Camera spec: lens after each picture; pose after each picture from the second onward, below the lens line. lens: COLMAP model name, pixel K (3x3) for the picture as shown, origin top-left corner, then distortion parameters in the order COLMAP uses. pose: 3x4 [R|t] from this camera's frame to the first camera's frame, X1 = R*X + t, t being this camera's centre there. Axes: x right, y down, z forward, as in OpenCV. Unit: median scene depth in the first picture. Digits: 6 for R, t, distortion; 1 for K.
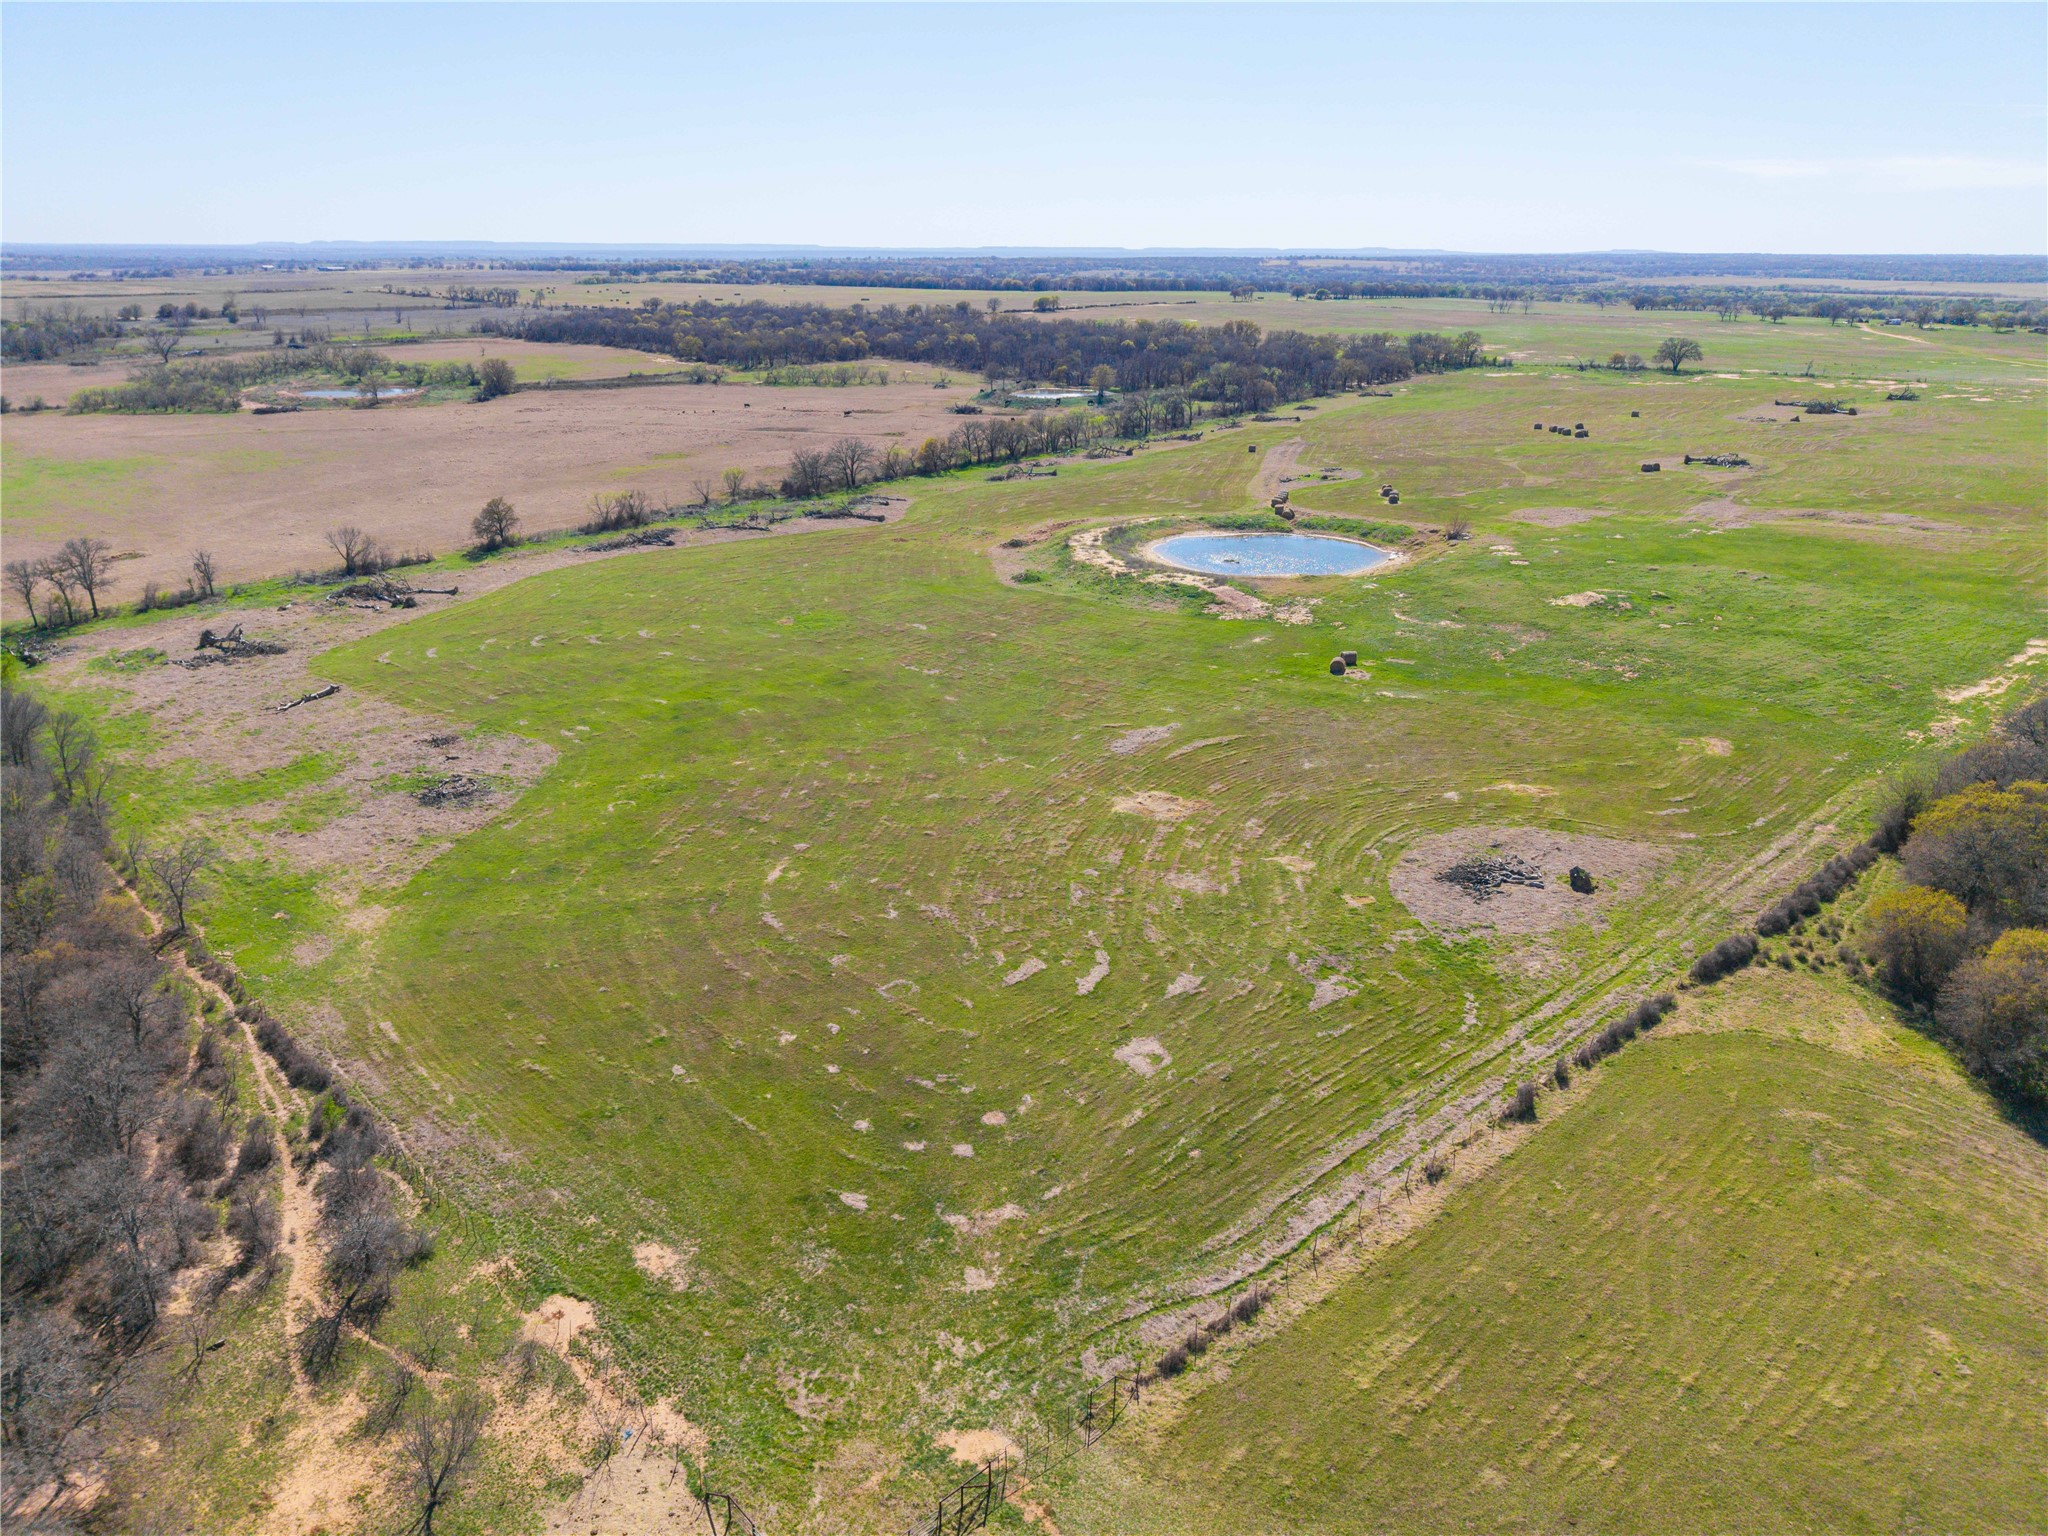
lens RADIAL K [[1388.8, 0, 1034.3], [0, 1388.8, 722.3], [0, 0, 1]] dist [0.003331, 0.007435]
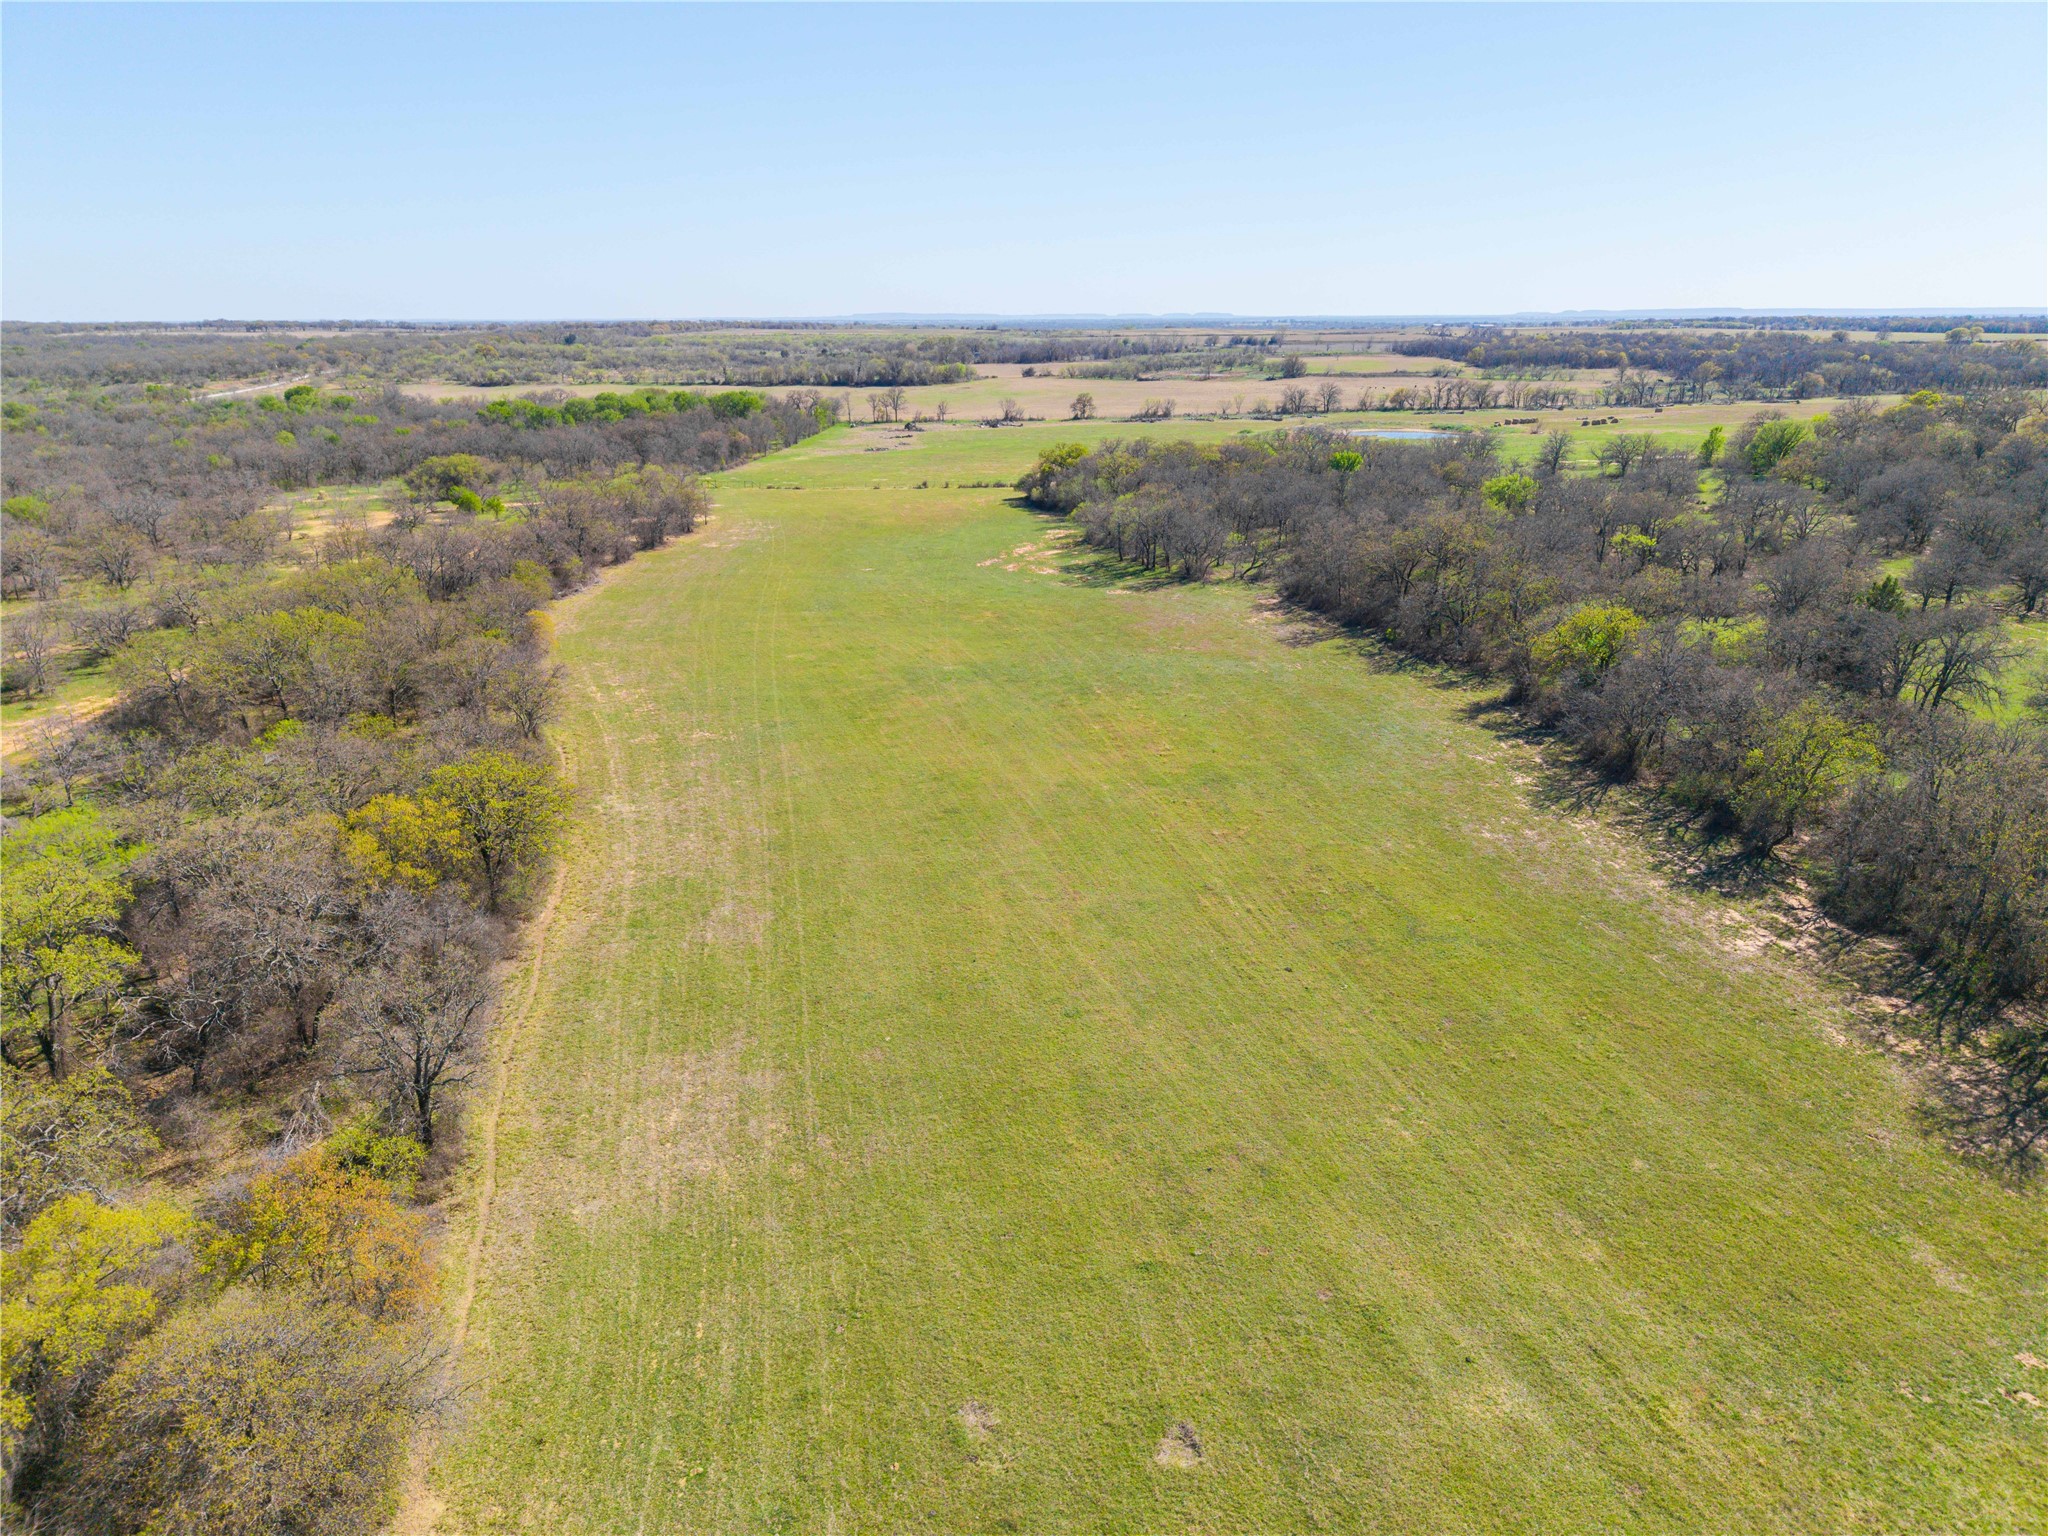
lens RADIAL K [[1366.0, 0, 1027.9], [0, 1366.0, 765.2], [0, 0, 1]] dist [0.050332, -0.069614]
pose [[0.684372, 0.219401, -0.695341, 0.496974], [-0.228973, 0.970080, 0.080728, 0.101533], [0.692248, 0.103966, 0.714132, -0.172512]]
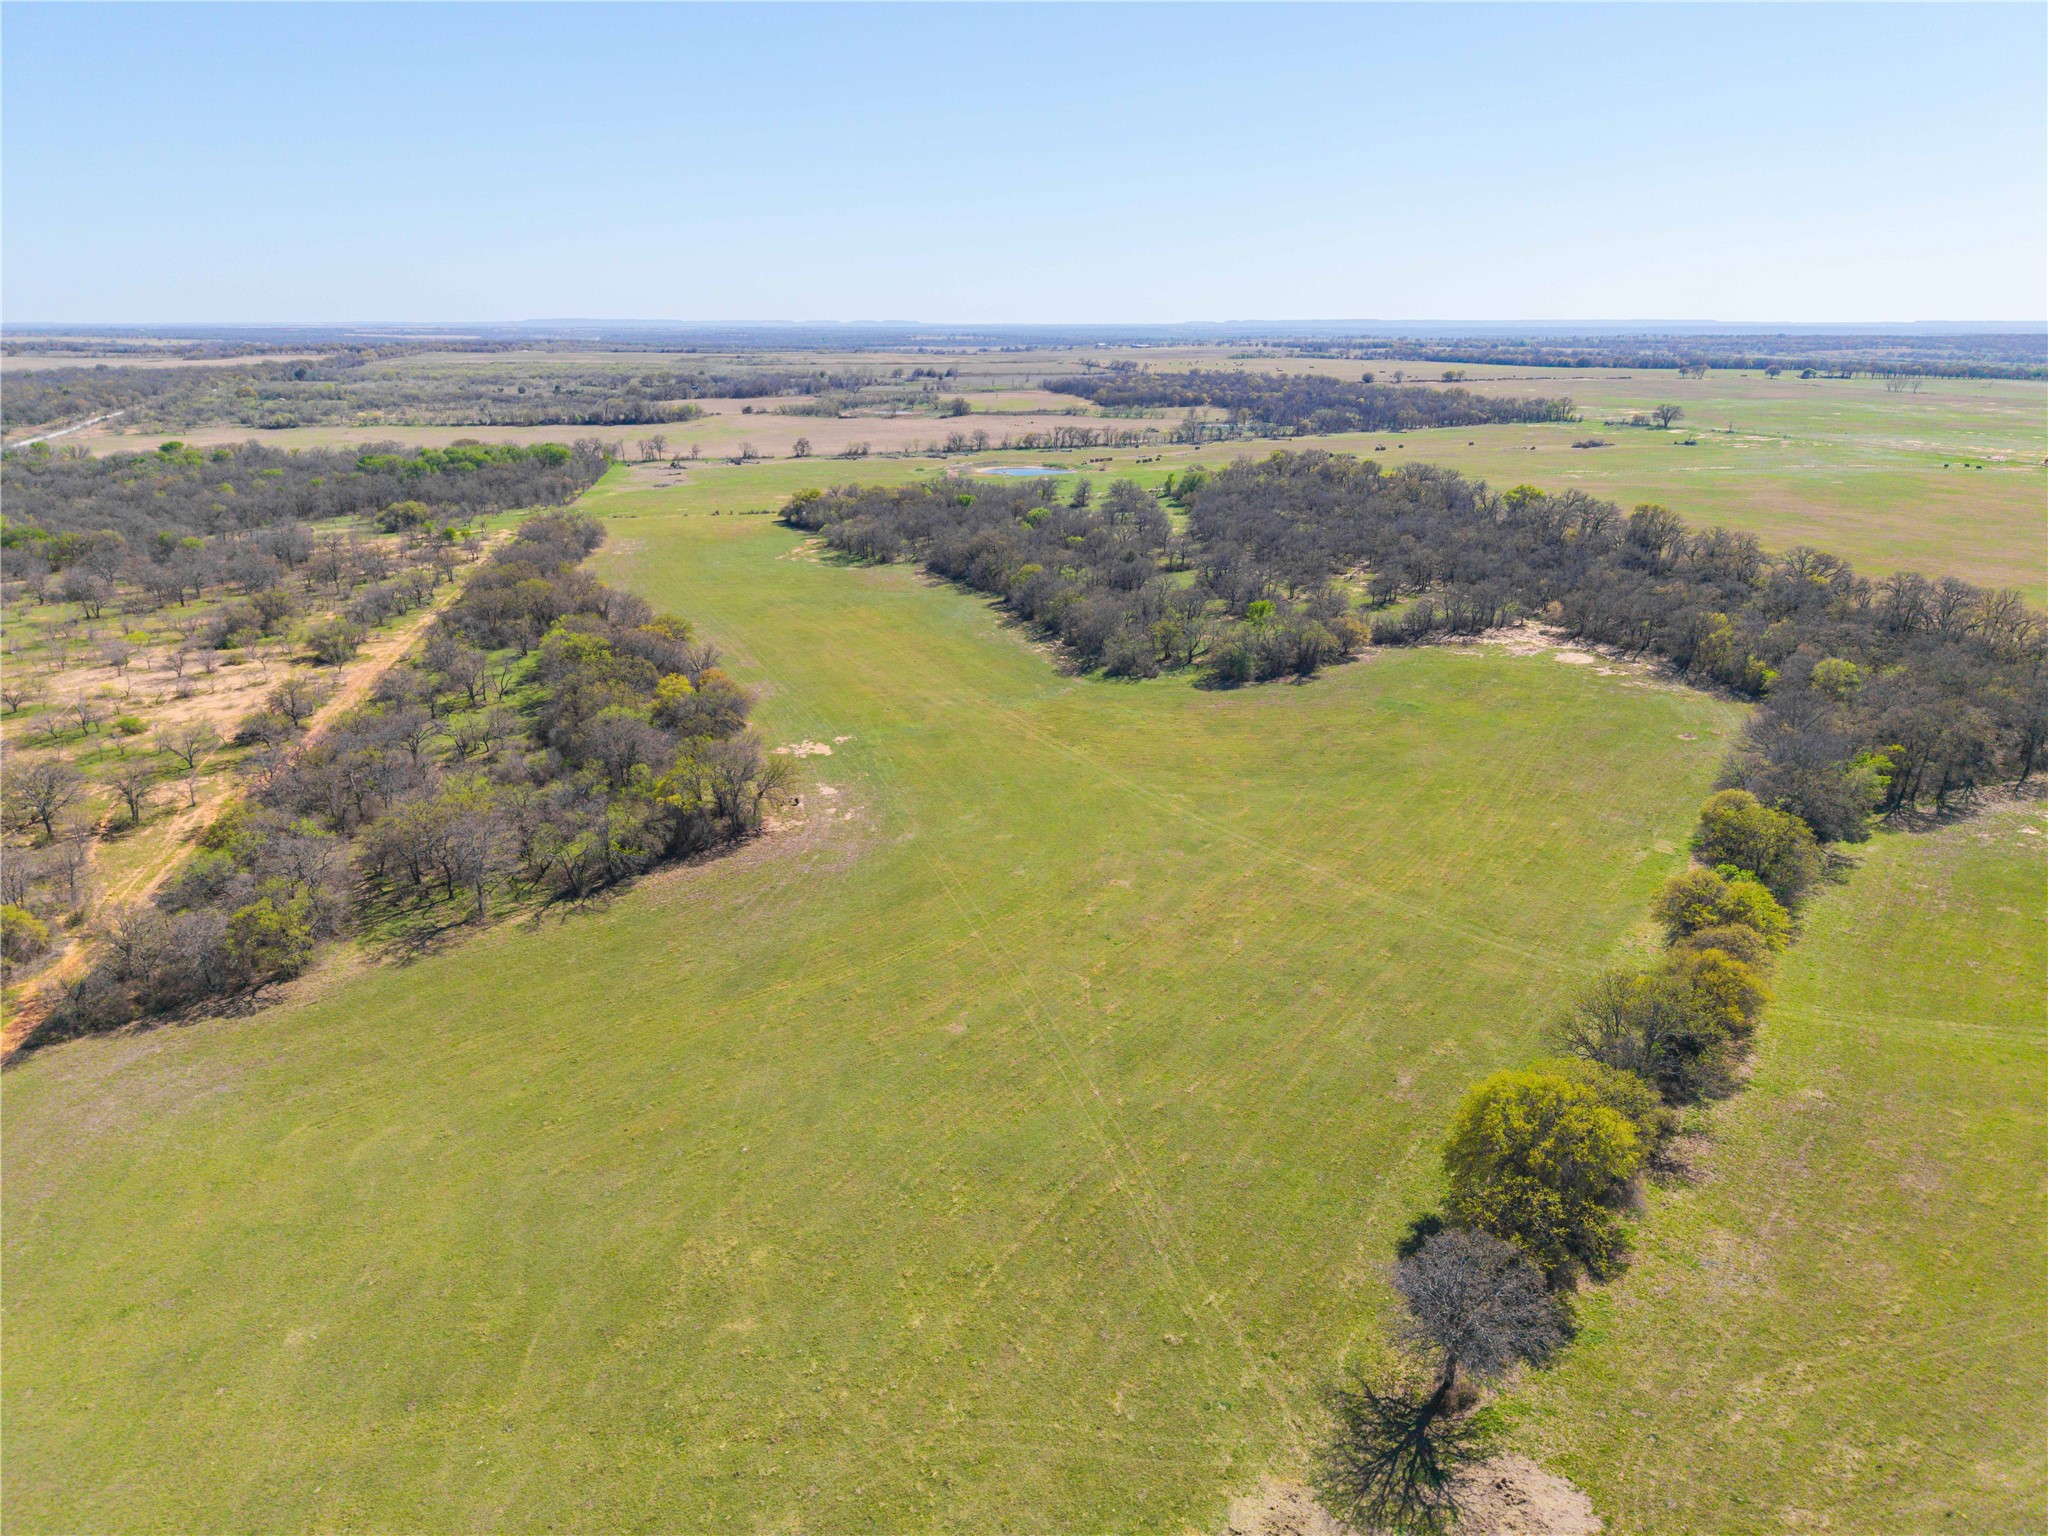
lens RADIAL K [[1366.0, 0, 1027.9], [0, 1366.0, 765.2], [0, 0, 1]] dist [0.050332, -0.069614]
pose [[0.824607, 0.170891, -0.539277, 0.732213], [-0.180903, 0.982883, 0.034847, 0.138964], [0.536002, 0.068822, 0.841407, -0.447631]]
